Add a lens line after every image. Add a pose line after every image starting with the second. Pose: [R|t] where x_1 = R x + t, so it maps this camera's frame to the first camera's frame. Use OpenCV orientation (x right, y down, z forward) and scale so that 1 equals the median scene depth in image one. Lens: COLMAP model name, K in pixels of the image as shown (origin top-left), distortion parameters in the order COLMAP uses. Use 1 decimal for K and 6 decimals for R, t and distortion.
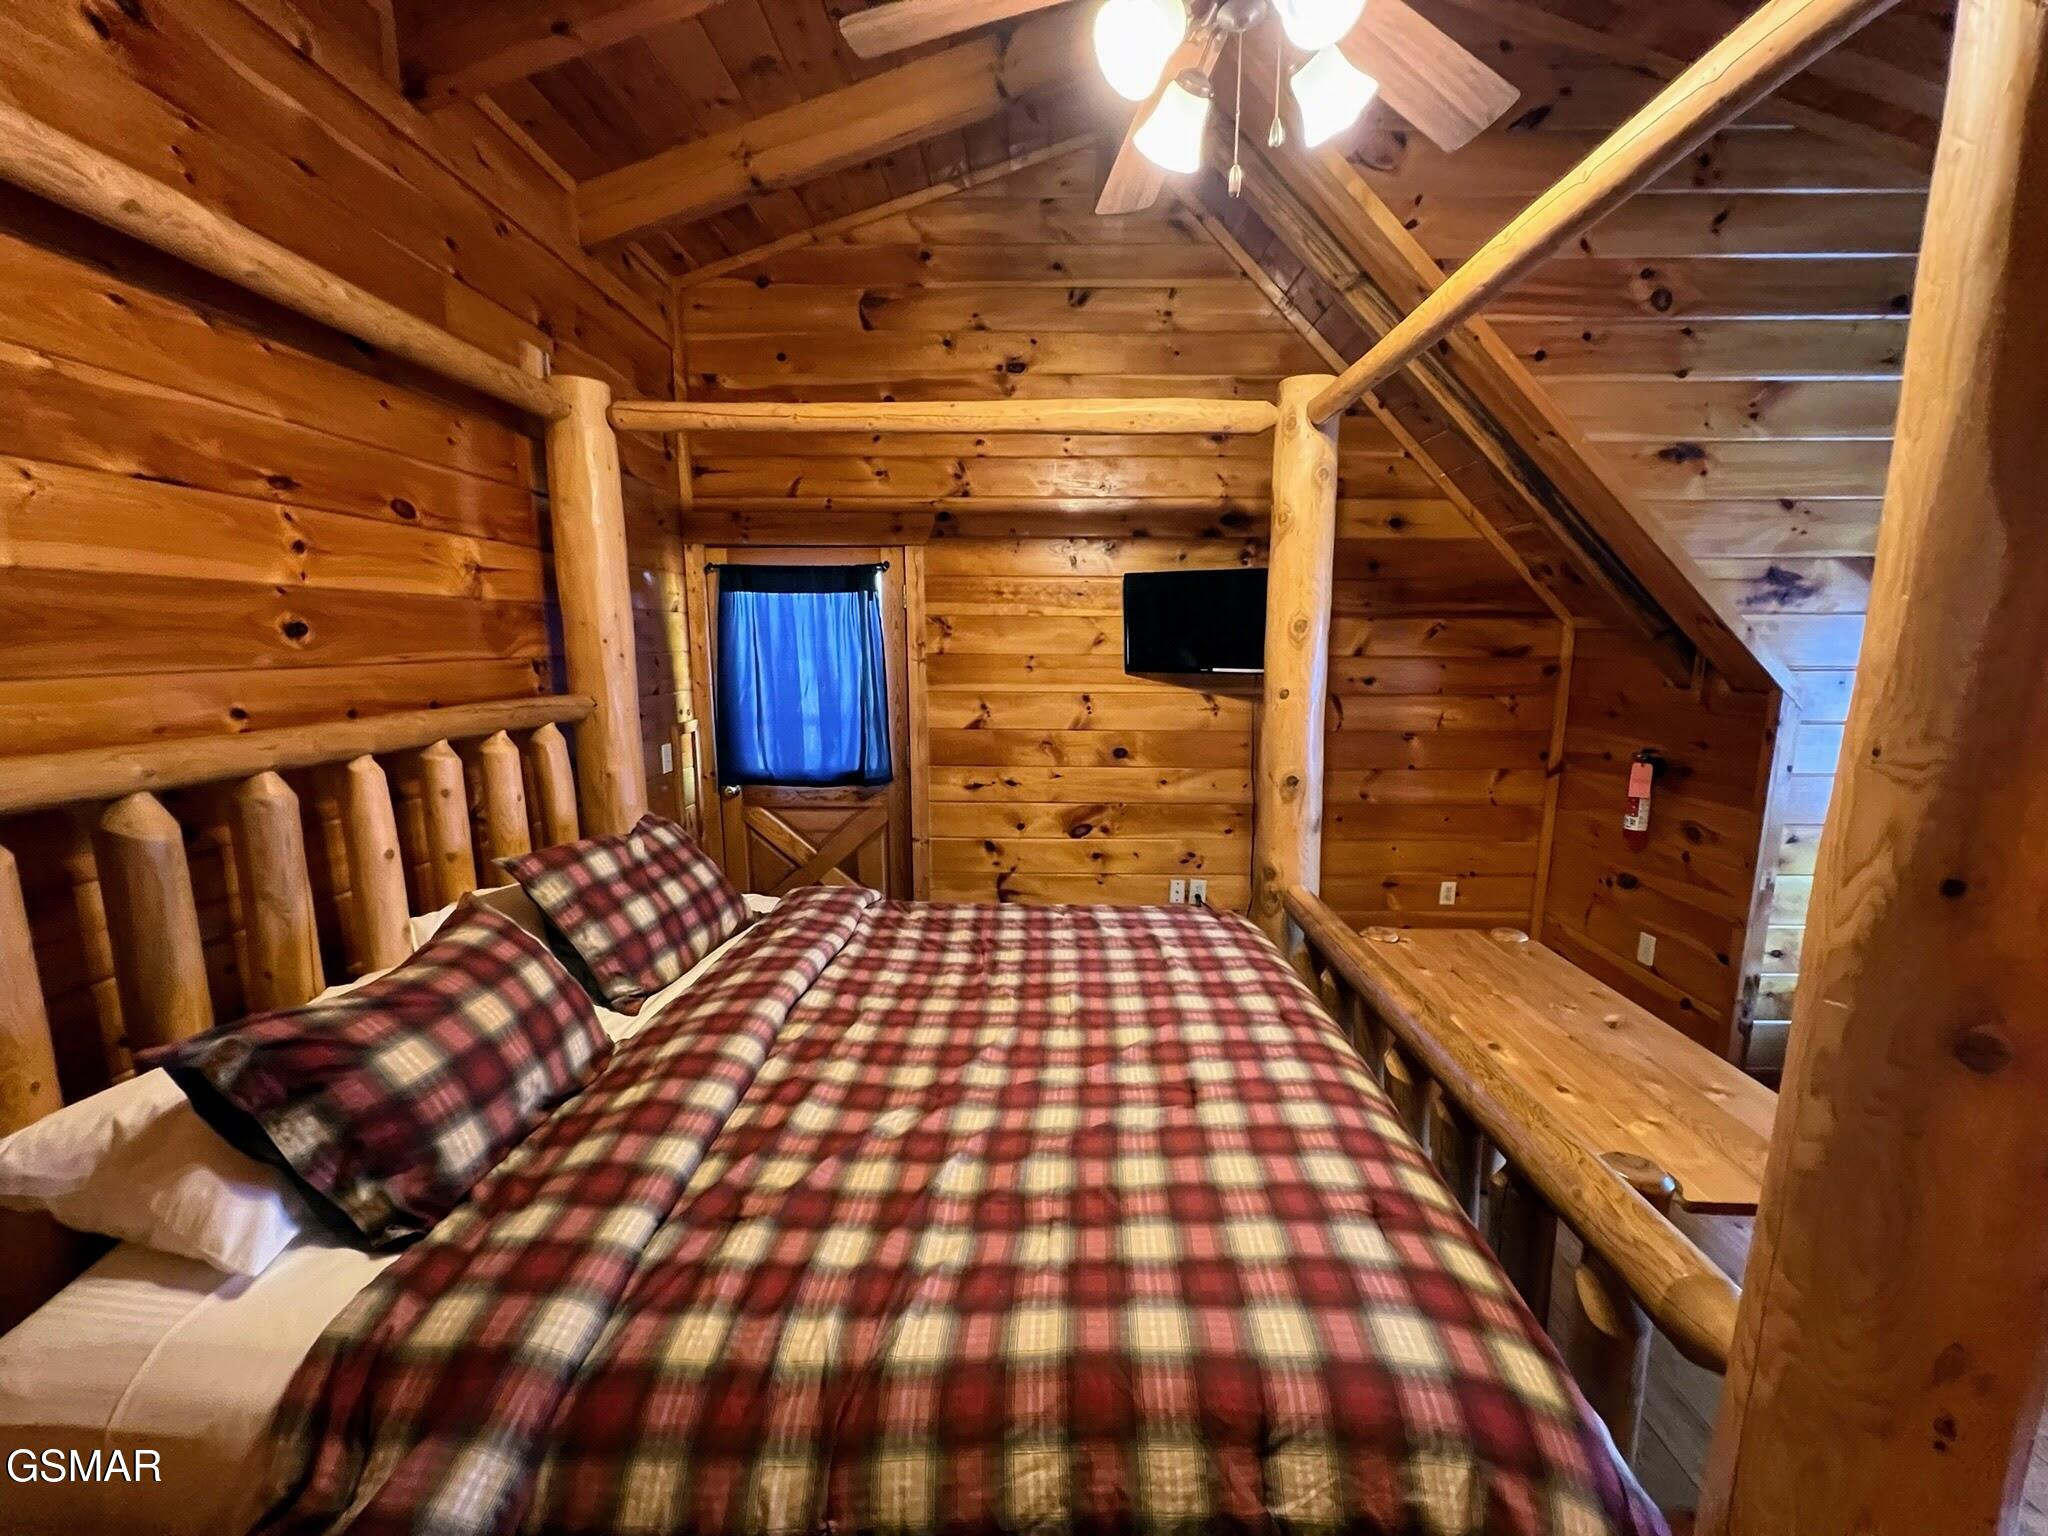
lens RADIAL K [[822.6, 0, 1028.1], [0, 822.6, 772.2], [0, 0, 1]] dist [-0.002209, 0.000437]
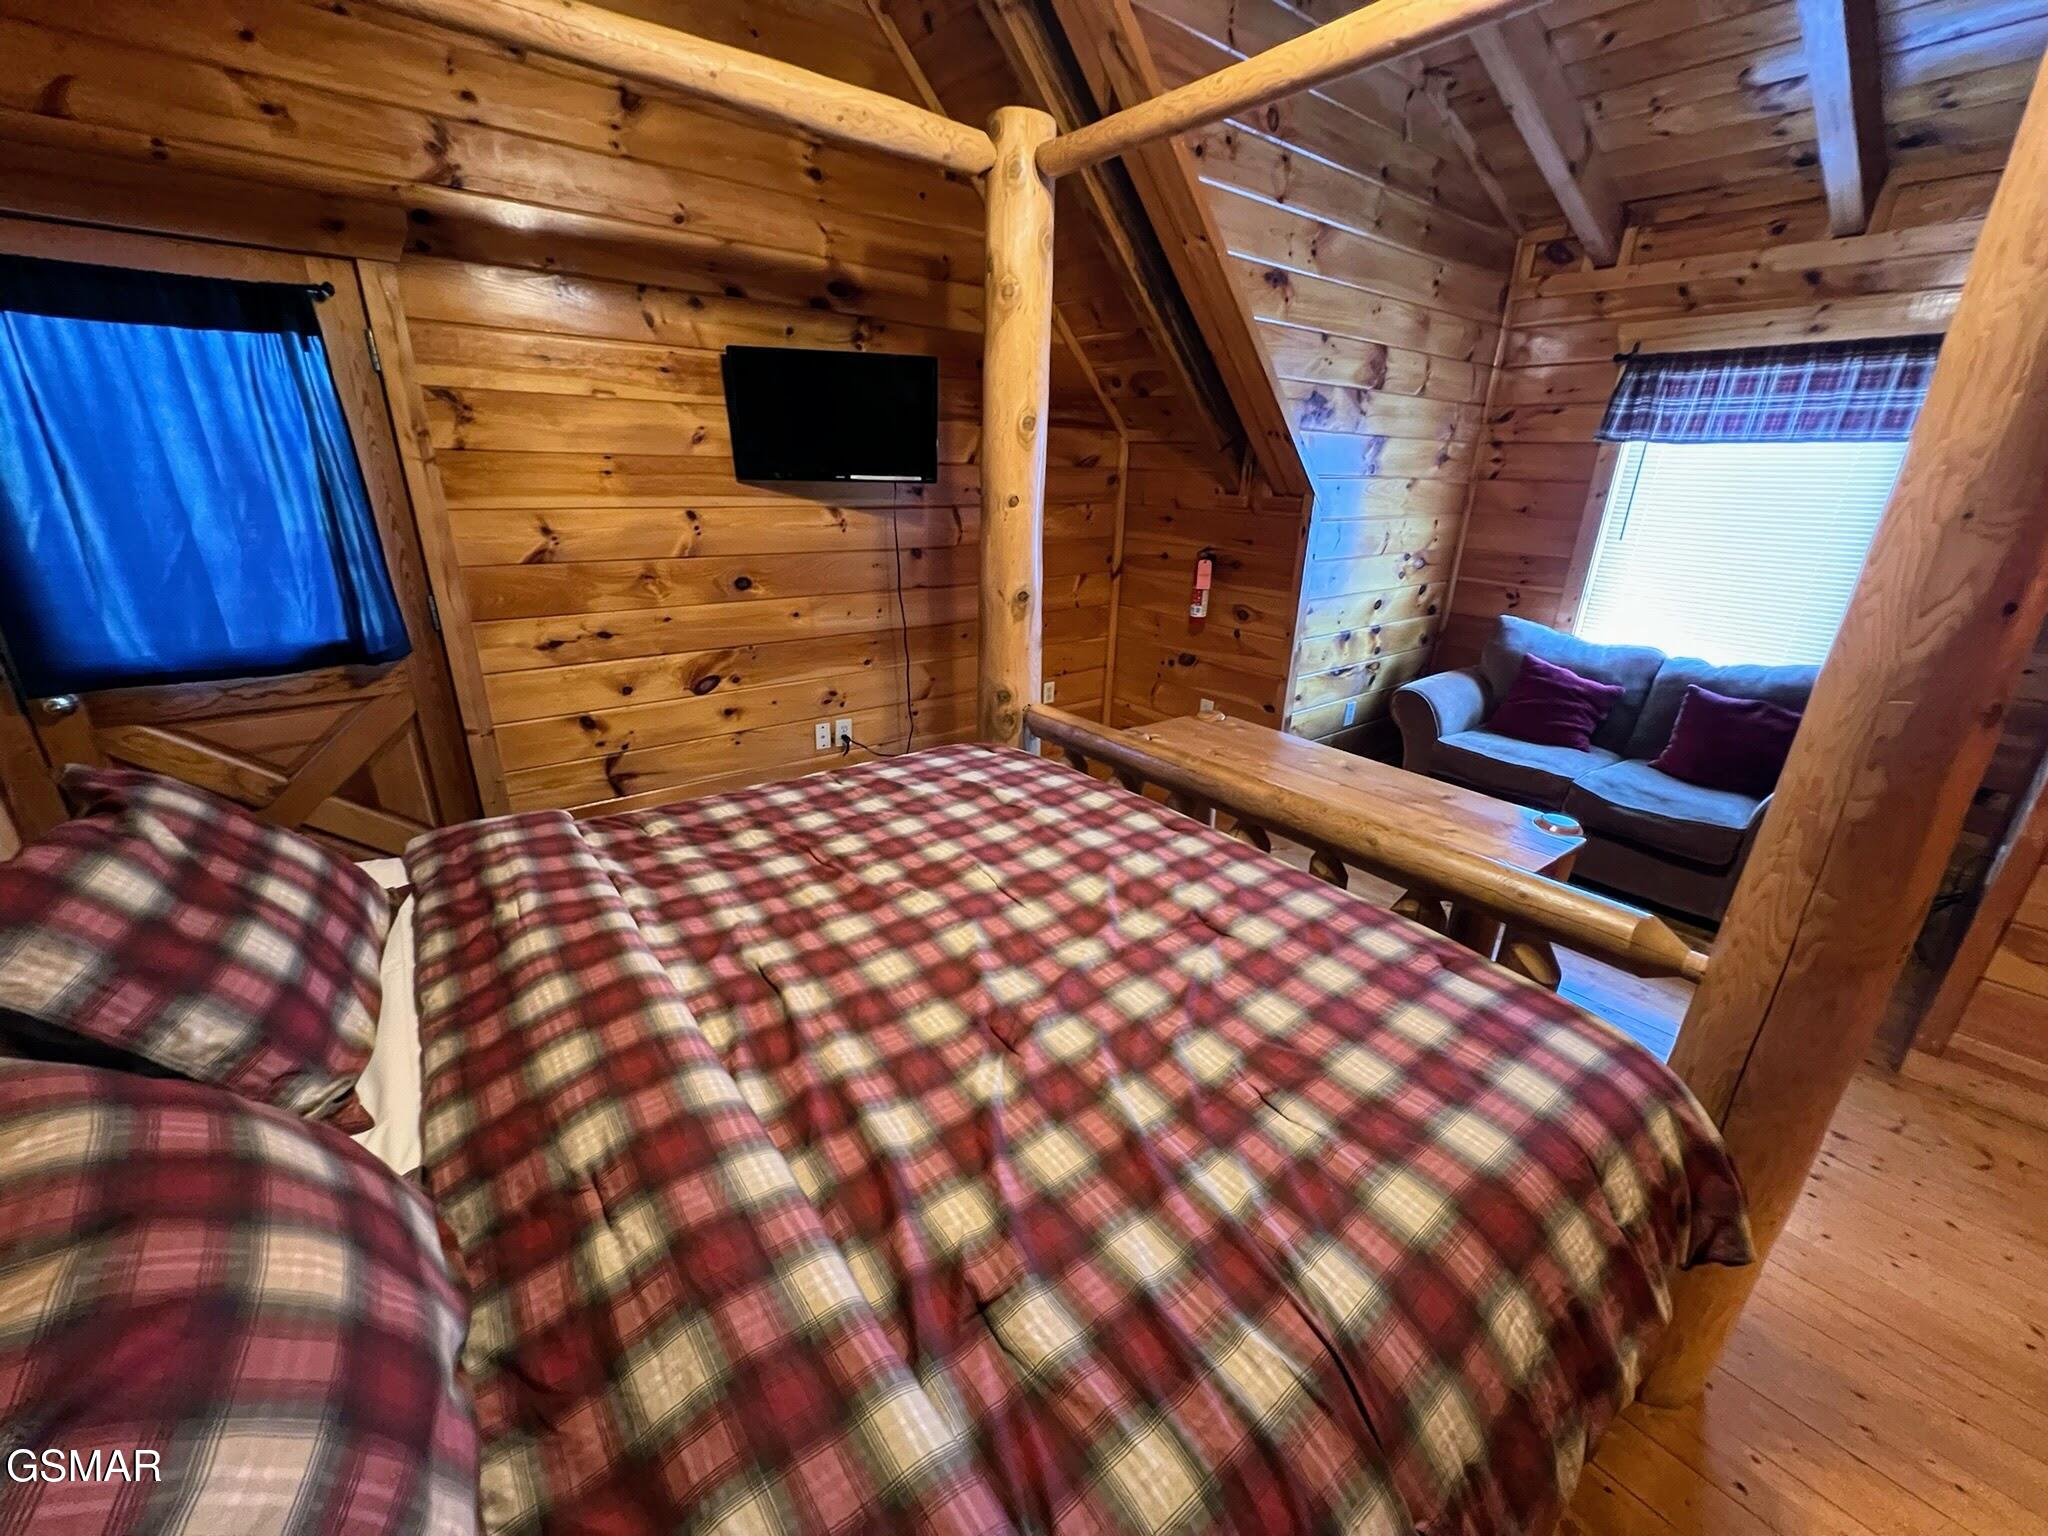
lens RADIAL K [[822.6, 0, 1028.1], [0, 822.6, 772.2], [0, 0, 1]] dist [-0.002209, 0.000437]
pose [[0.768279, -0.210023, 0.604680, -0.267008], [0.080150, 0.968771, 0.234648, -0.013886], [-0.635078, -0.131810, 0.761119, 0.218185]]
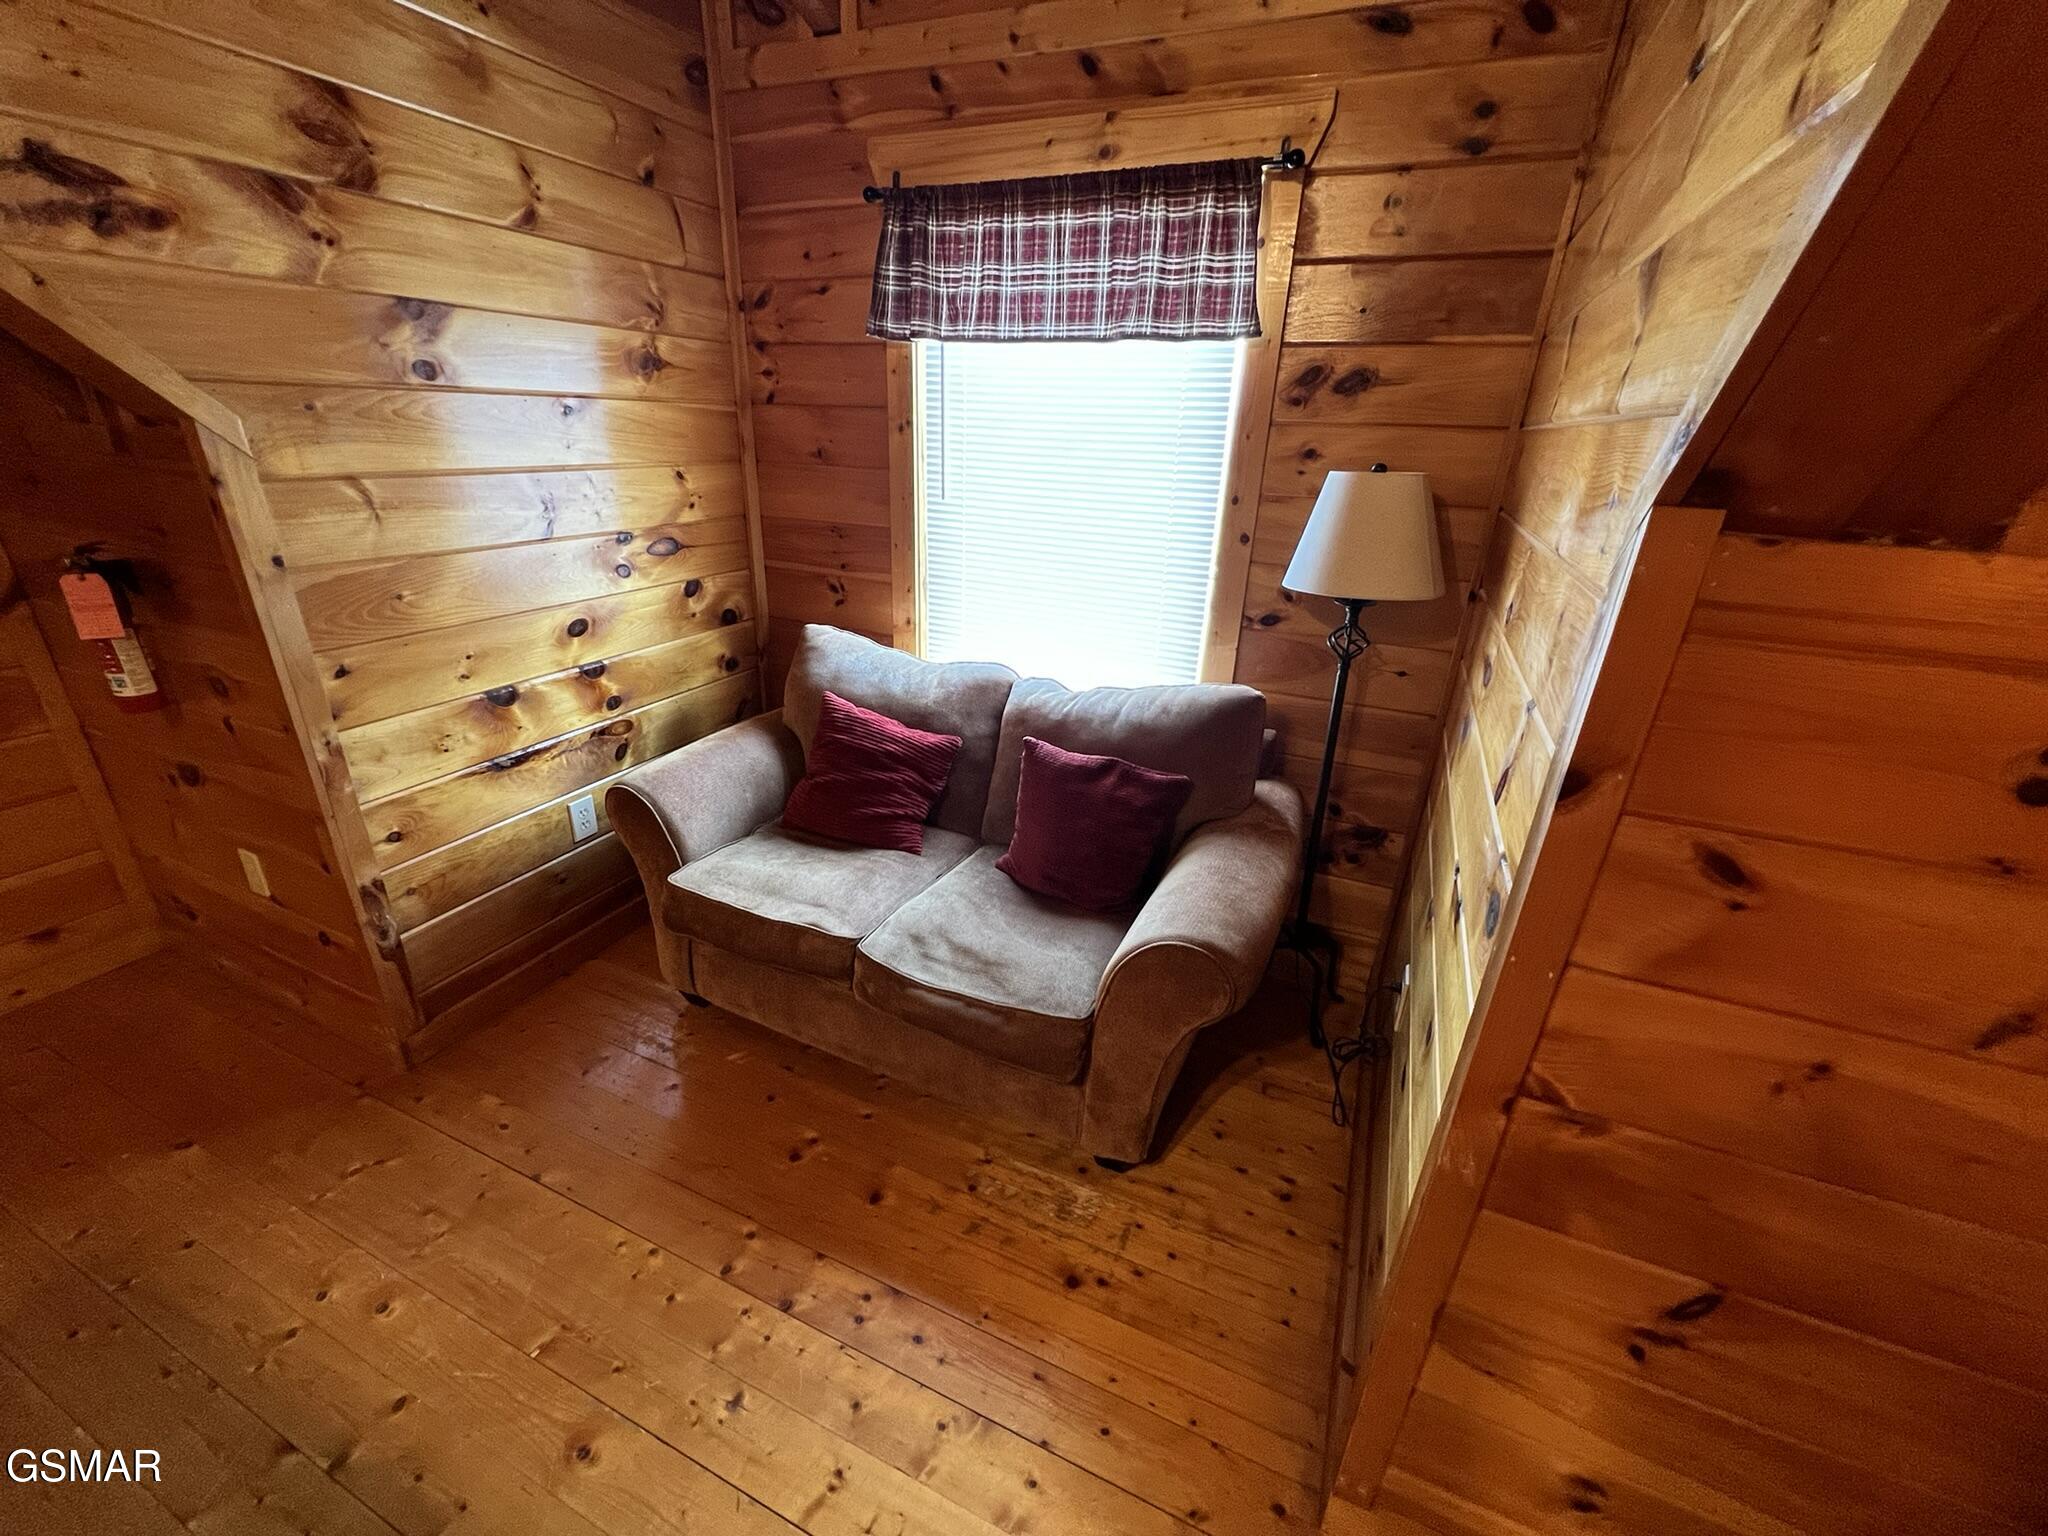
lens RADIAL K [[822.6, 0, 1028.1], [0, 822.6, 772.2], [0, 0, 1]] dist [-0.002209, 0.000437]
pose [[0.386565, -0.349268, 0.853568, 0.519717], [0.114178, 0.936520, 0.331501, 0.003321], [-0.915167, -0.030688, 0.401905, 0.230100]]
